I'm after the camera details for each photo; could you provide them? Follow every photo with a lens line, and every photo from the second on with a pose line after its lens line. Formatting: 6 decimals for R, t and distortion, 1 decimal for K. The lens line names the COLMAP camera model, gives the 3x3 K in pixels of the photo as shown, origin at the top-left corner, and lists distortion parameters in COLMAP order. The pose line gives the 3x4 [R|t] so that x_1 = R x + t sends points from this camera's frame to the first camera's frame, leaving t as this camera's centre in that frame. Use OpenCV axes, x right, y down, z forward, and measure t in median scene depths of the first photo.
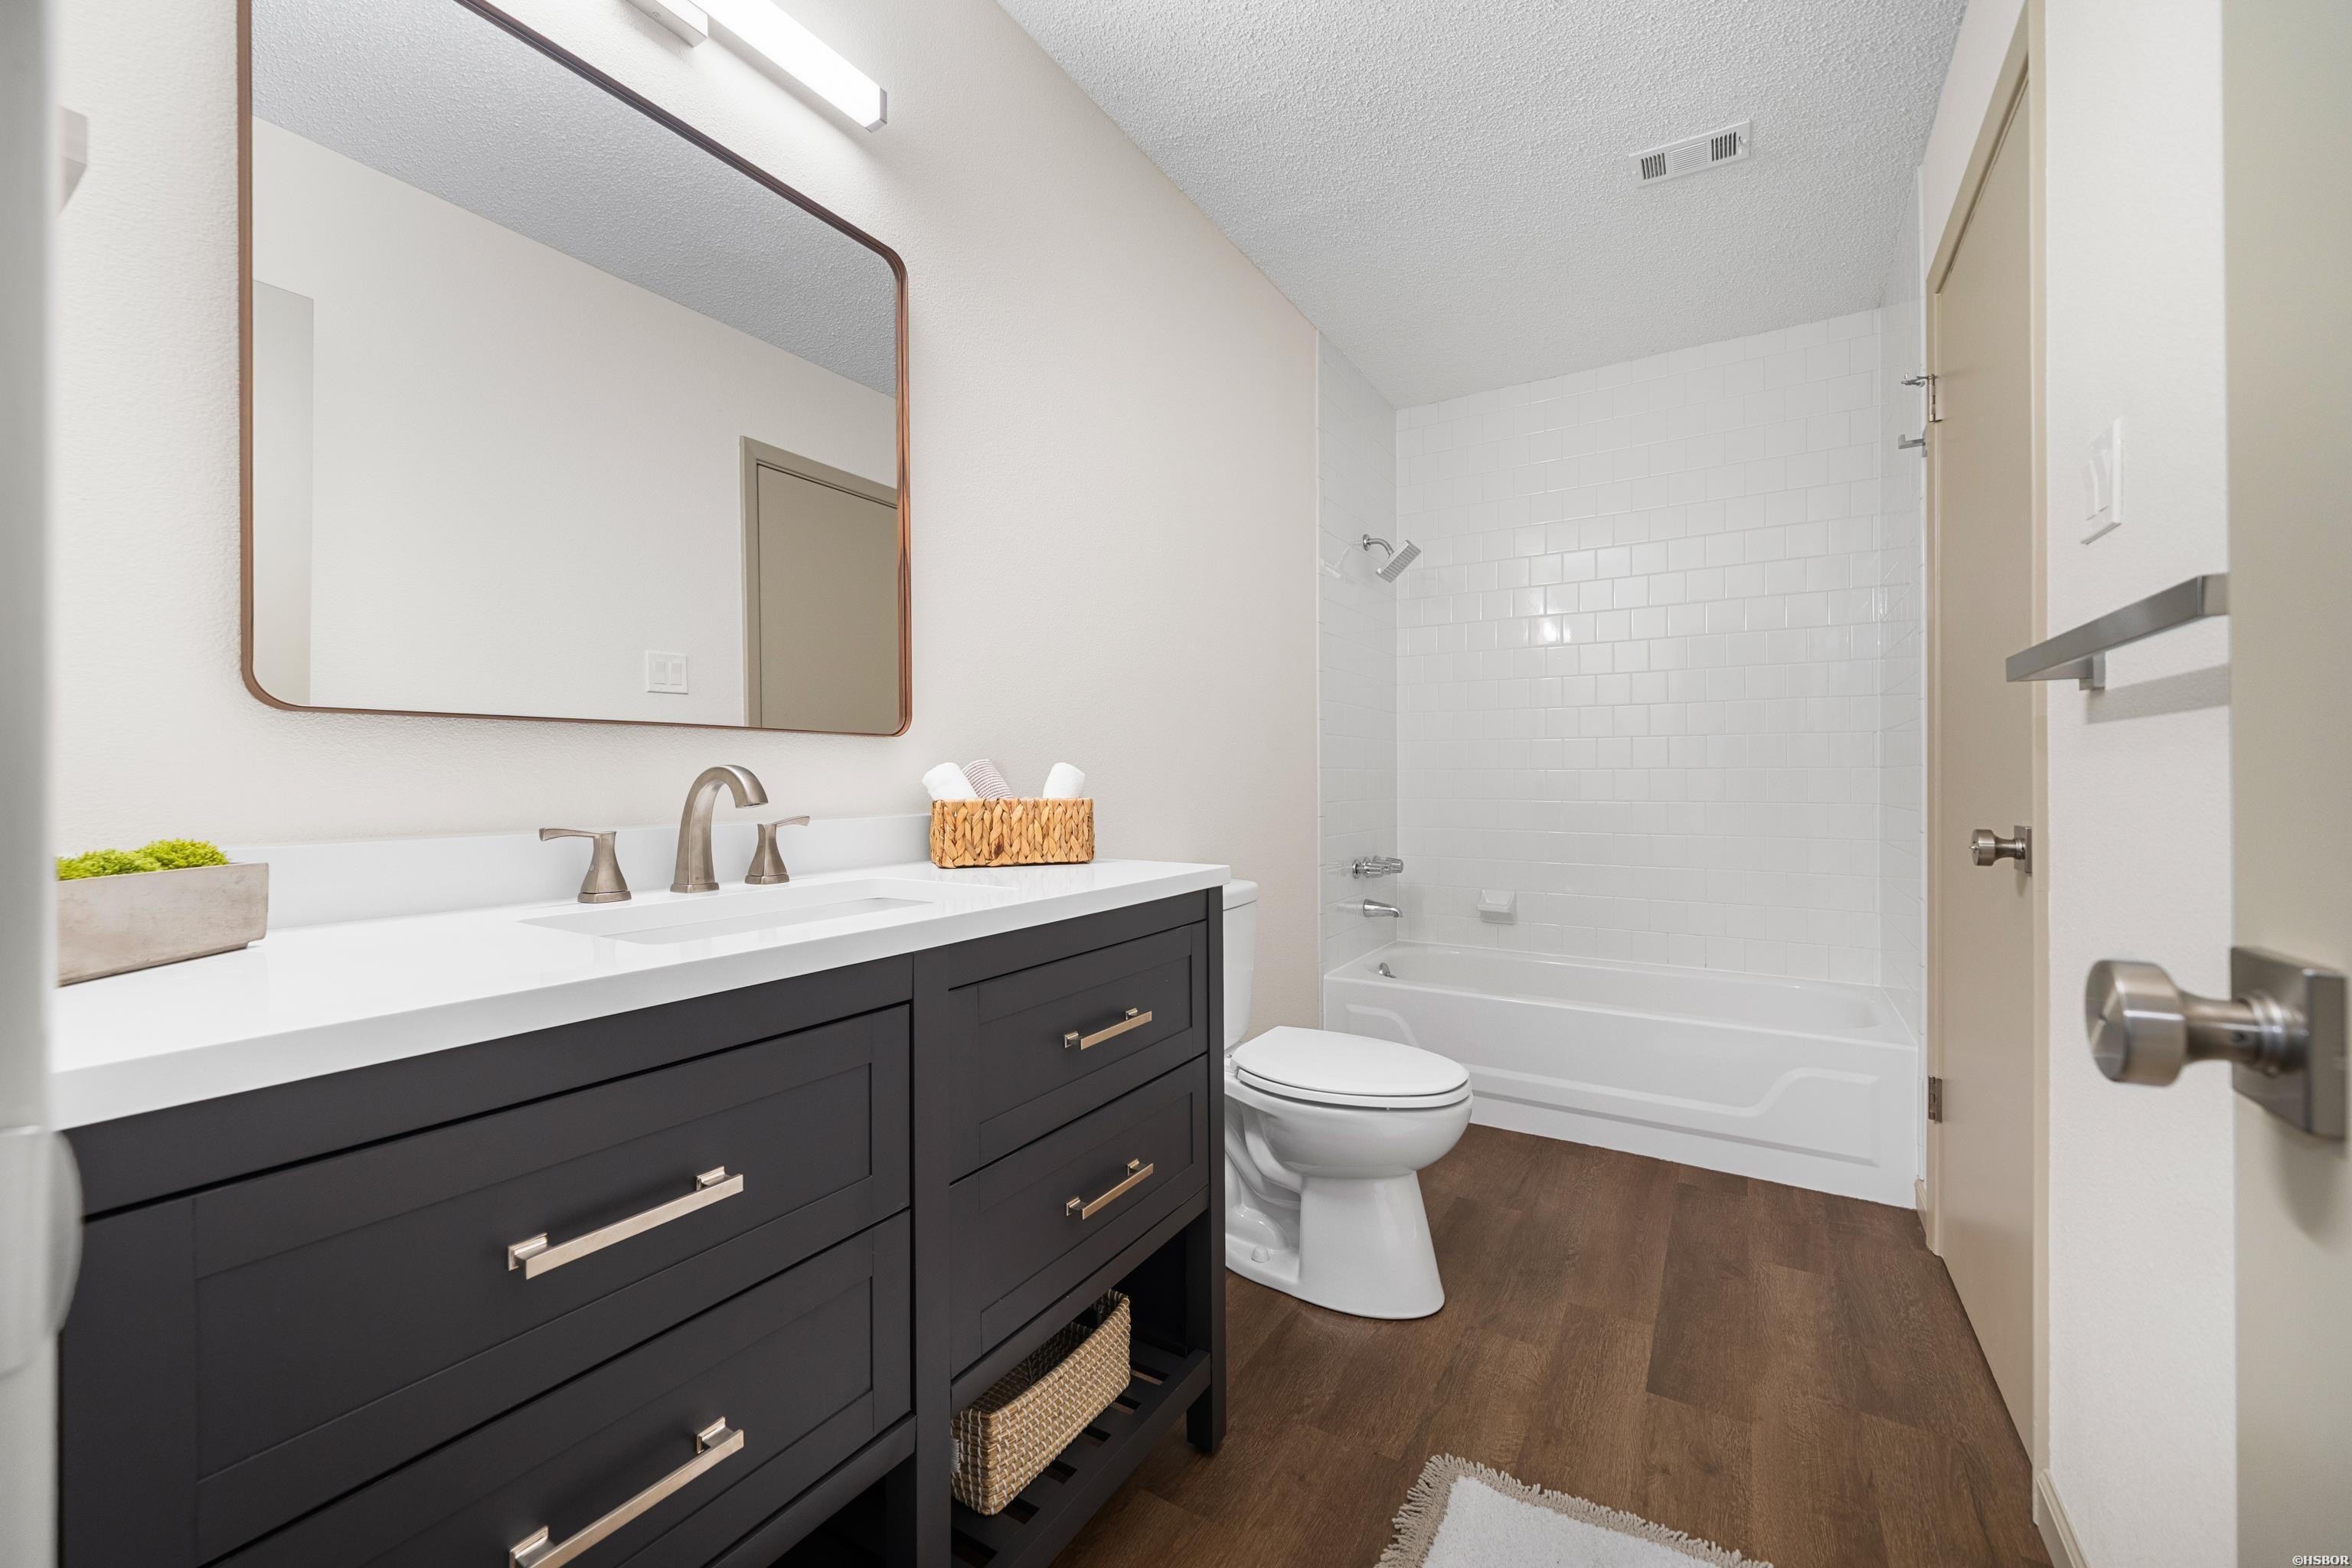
lens RADIAL K [[886.5, 0, 1176.0], [0, 886.5, 784.0], [0, 0, 1]] dist [-0.001132, 0.000056]
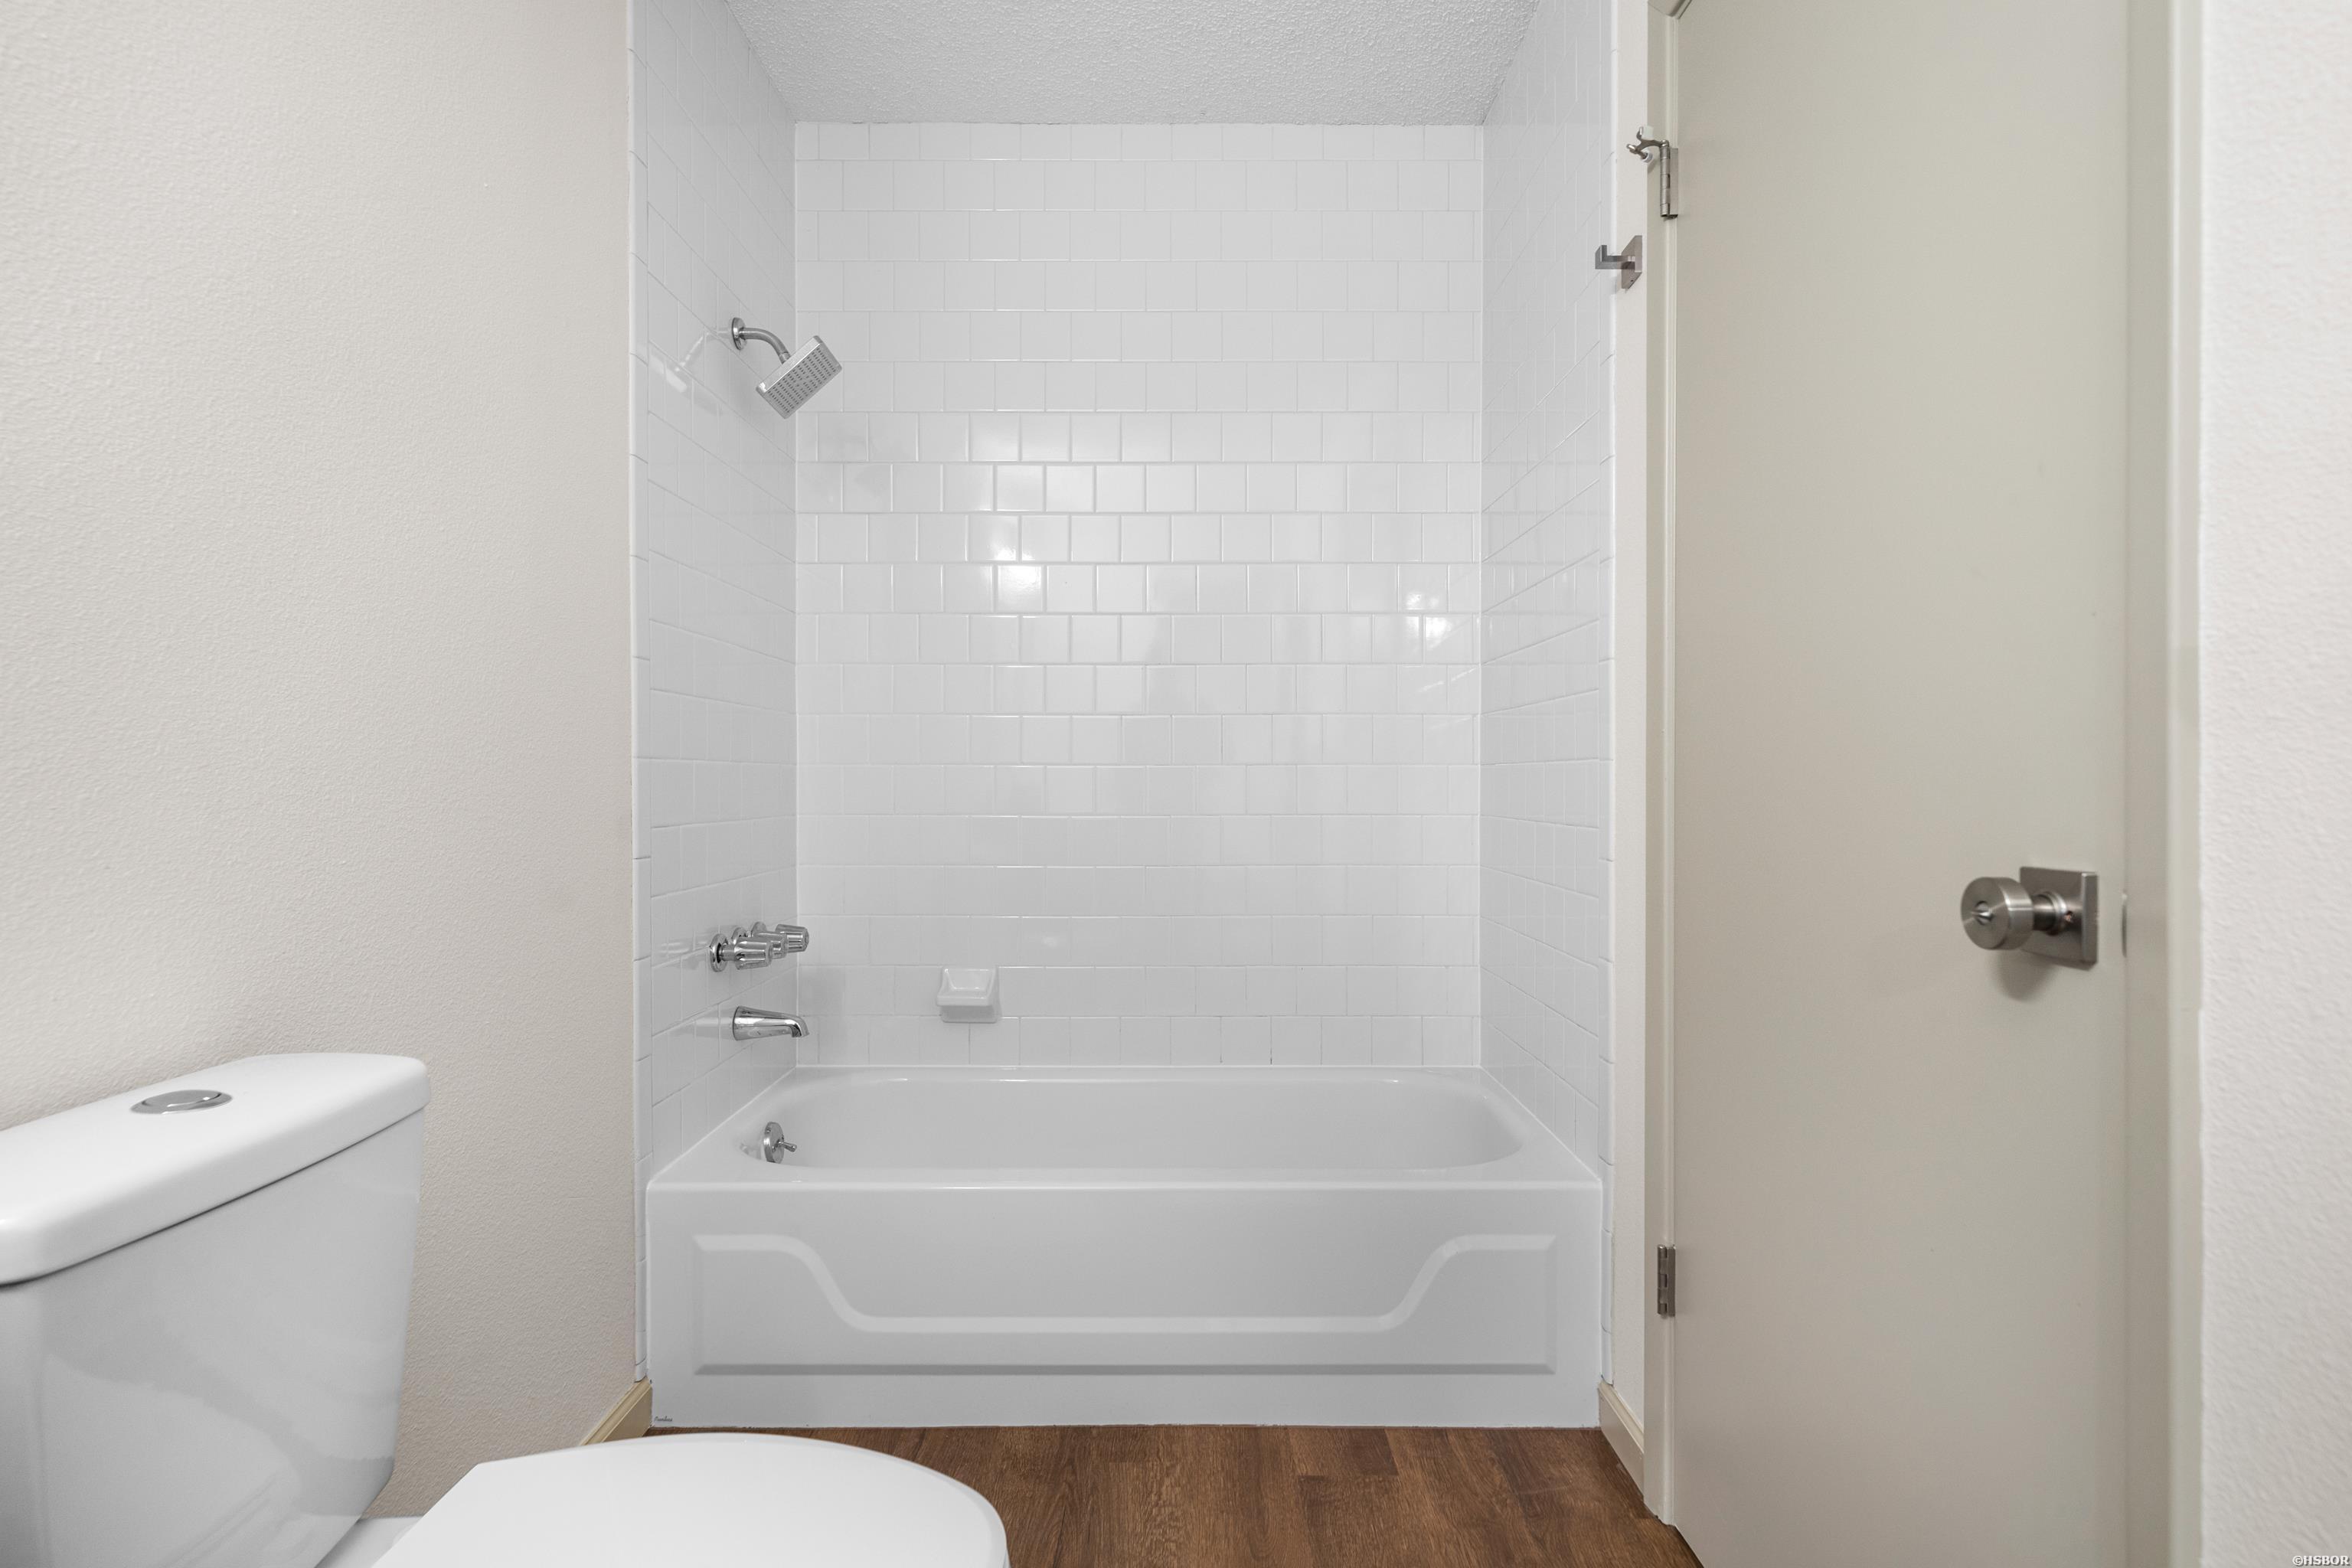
lens RADIAL K [[1169.7, 0, 1176.0], [0, 1169.7, 784.0], [0, 0, 1]] dist [-0.002795, -0.000194]
pose [[0.844247, -0.000112, 0.535955, 0.066262], [0.002400, 0.999991, -0.003572, -0.000373], [-0.535950, 0.004302, 0.844239, 0.292312]]
